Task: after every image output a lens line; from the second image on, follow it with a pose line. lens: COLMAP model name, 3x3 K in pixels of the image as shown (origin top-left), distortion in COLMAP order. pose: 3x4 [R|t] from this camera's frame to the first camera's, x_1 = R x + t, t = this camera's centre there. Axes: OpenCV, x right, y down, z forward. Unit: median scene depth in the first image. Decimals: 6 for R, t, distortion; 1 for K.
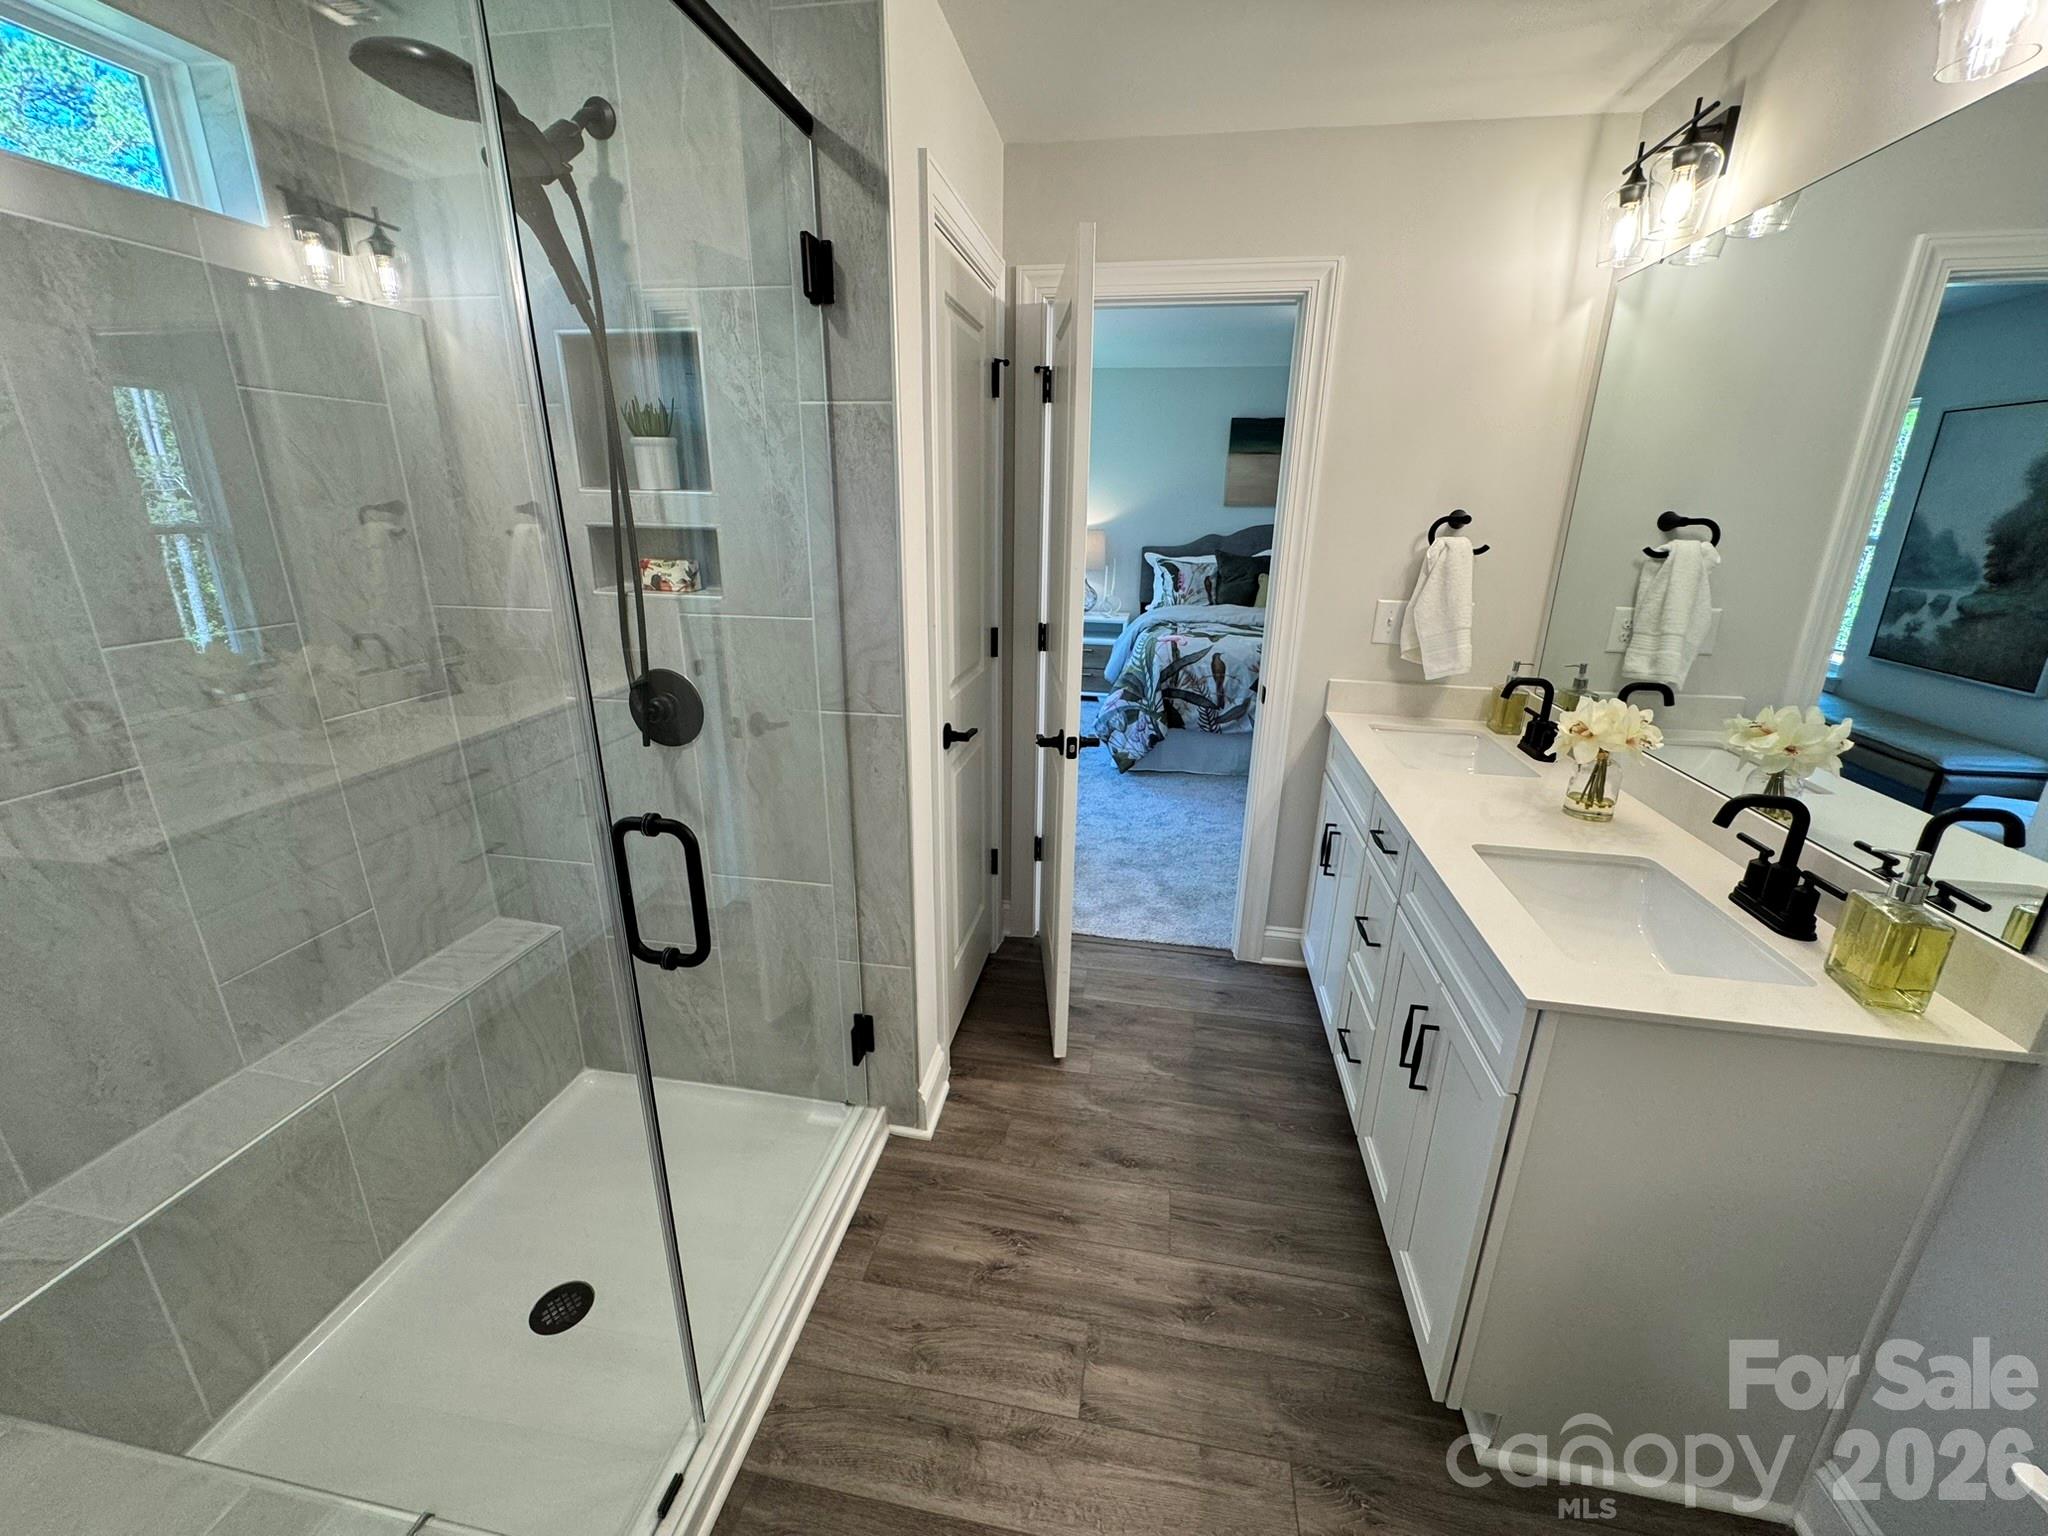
lens RADIAL K [[815.0, 0, 1016.3], [0, 815.0, 763.8], [0, 0, 1]] dist [-0.002141, 0.001047]
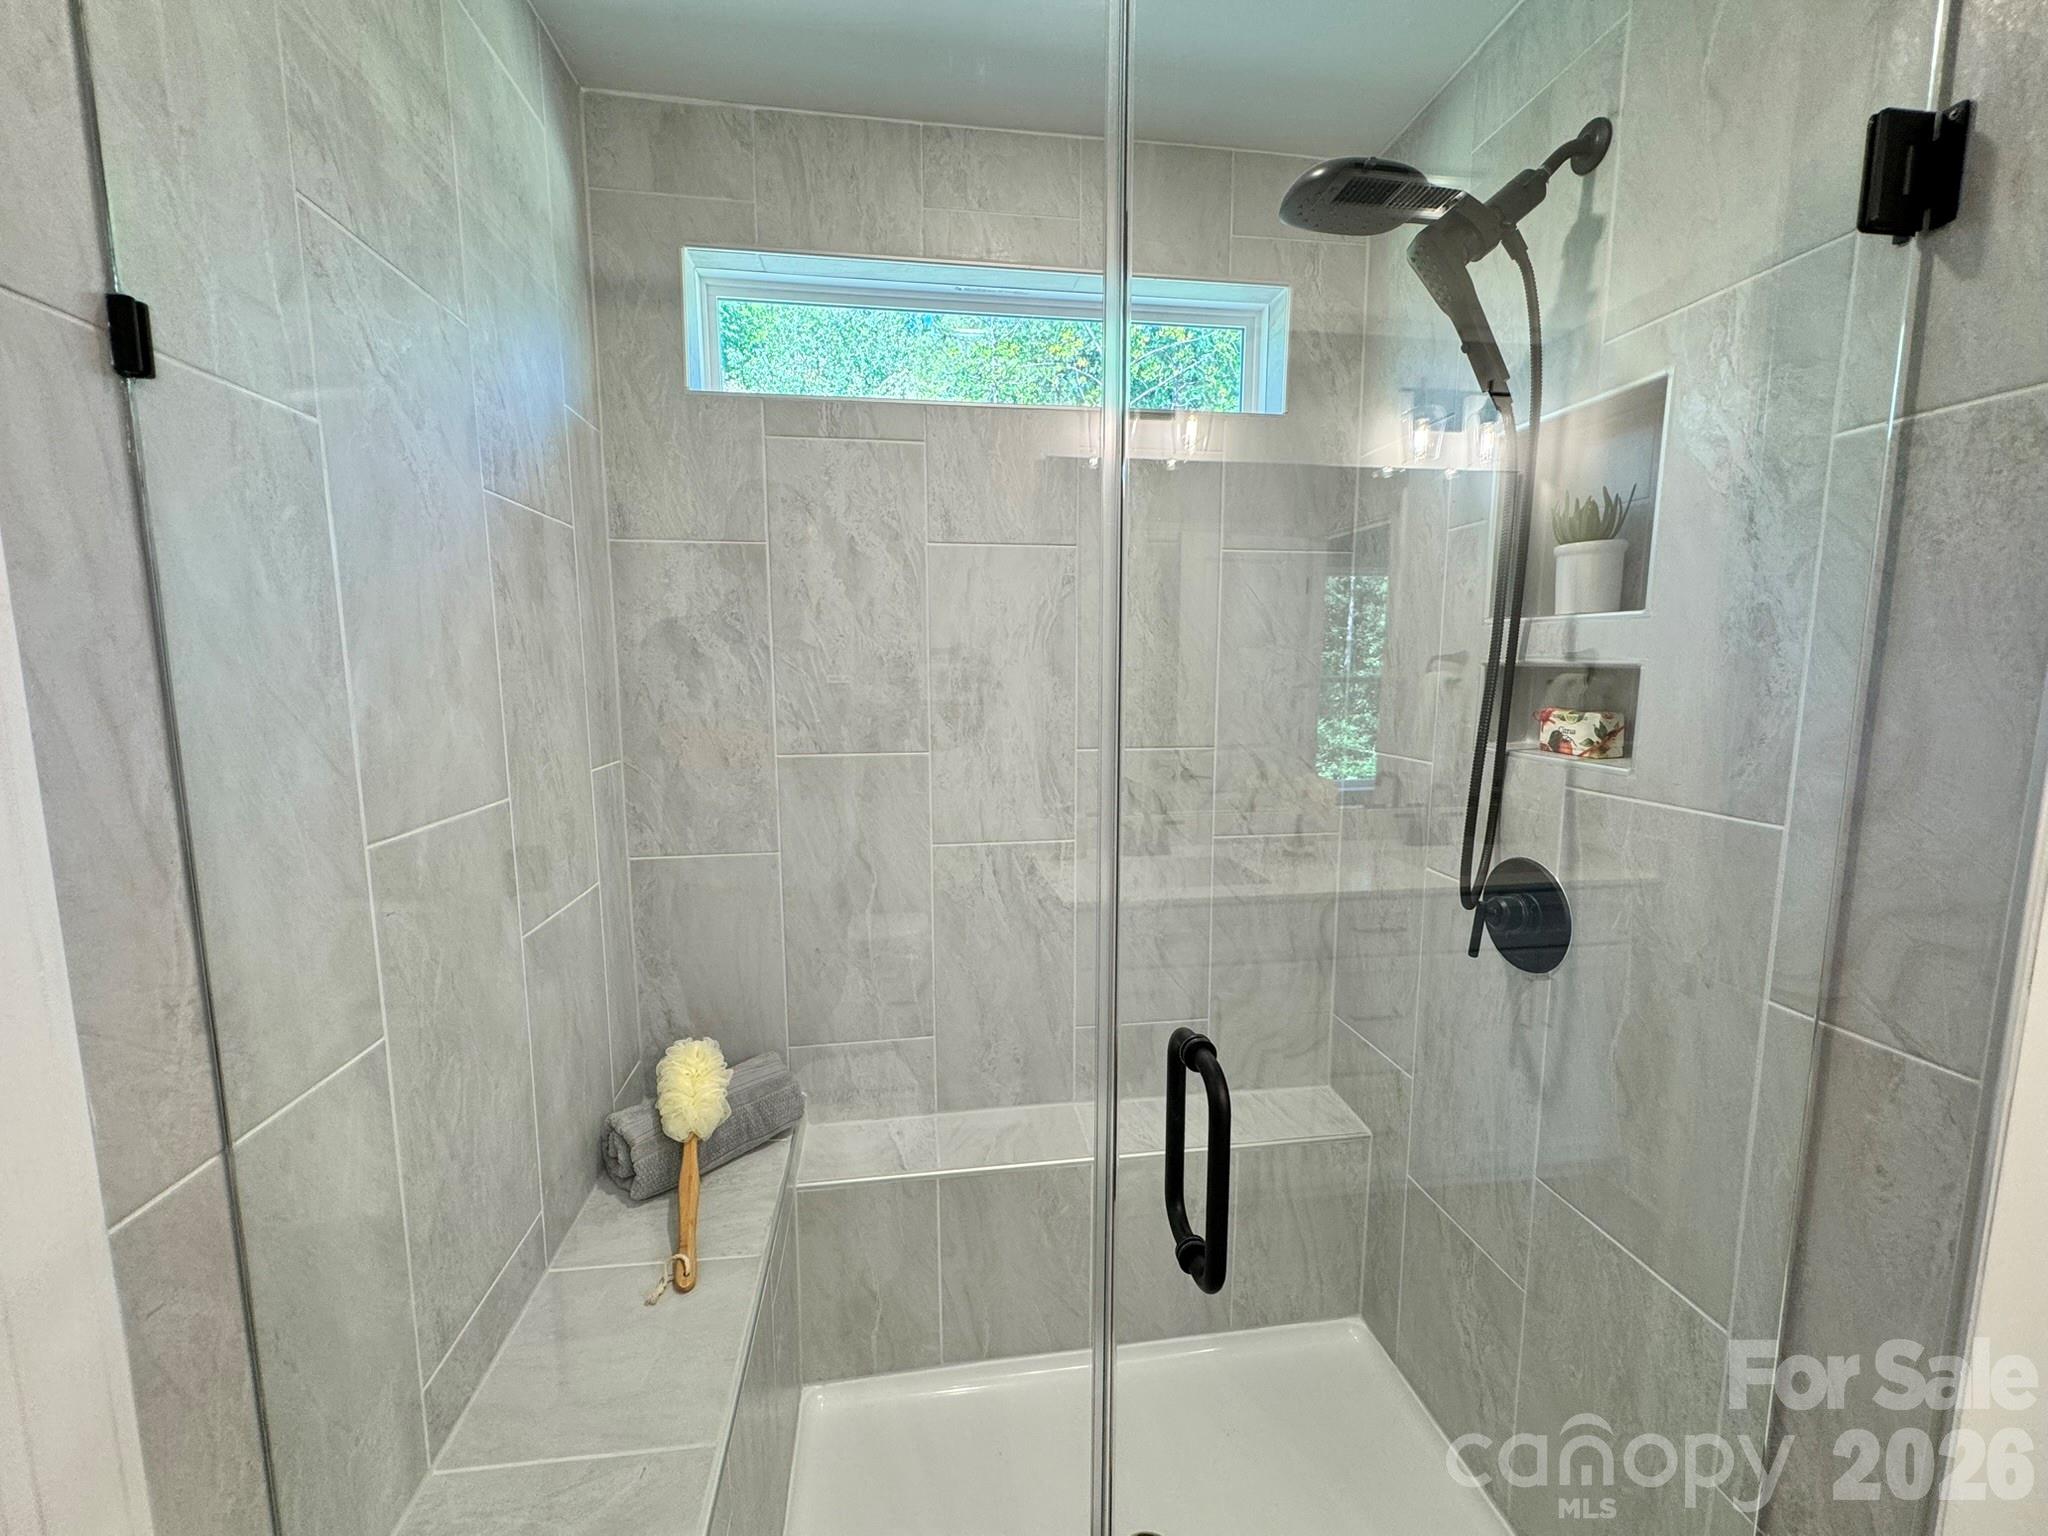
lens RADIAL K [[815.0, 0, 1017.6], [0, 815.0, 762.2], [0, 0, 1]] dist [-0.002141, 0.001047]
pose [[0.309914, 0.103517, -0.945112, 0.090707], [-0.282009, 0.959329, 0.012599, -0.085732], [0.907978, 0.262626, 0.326502, 0.365361]]
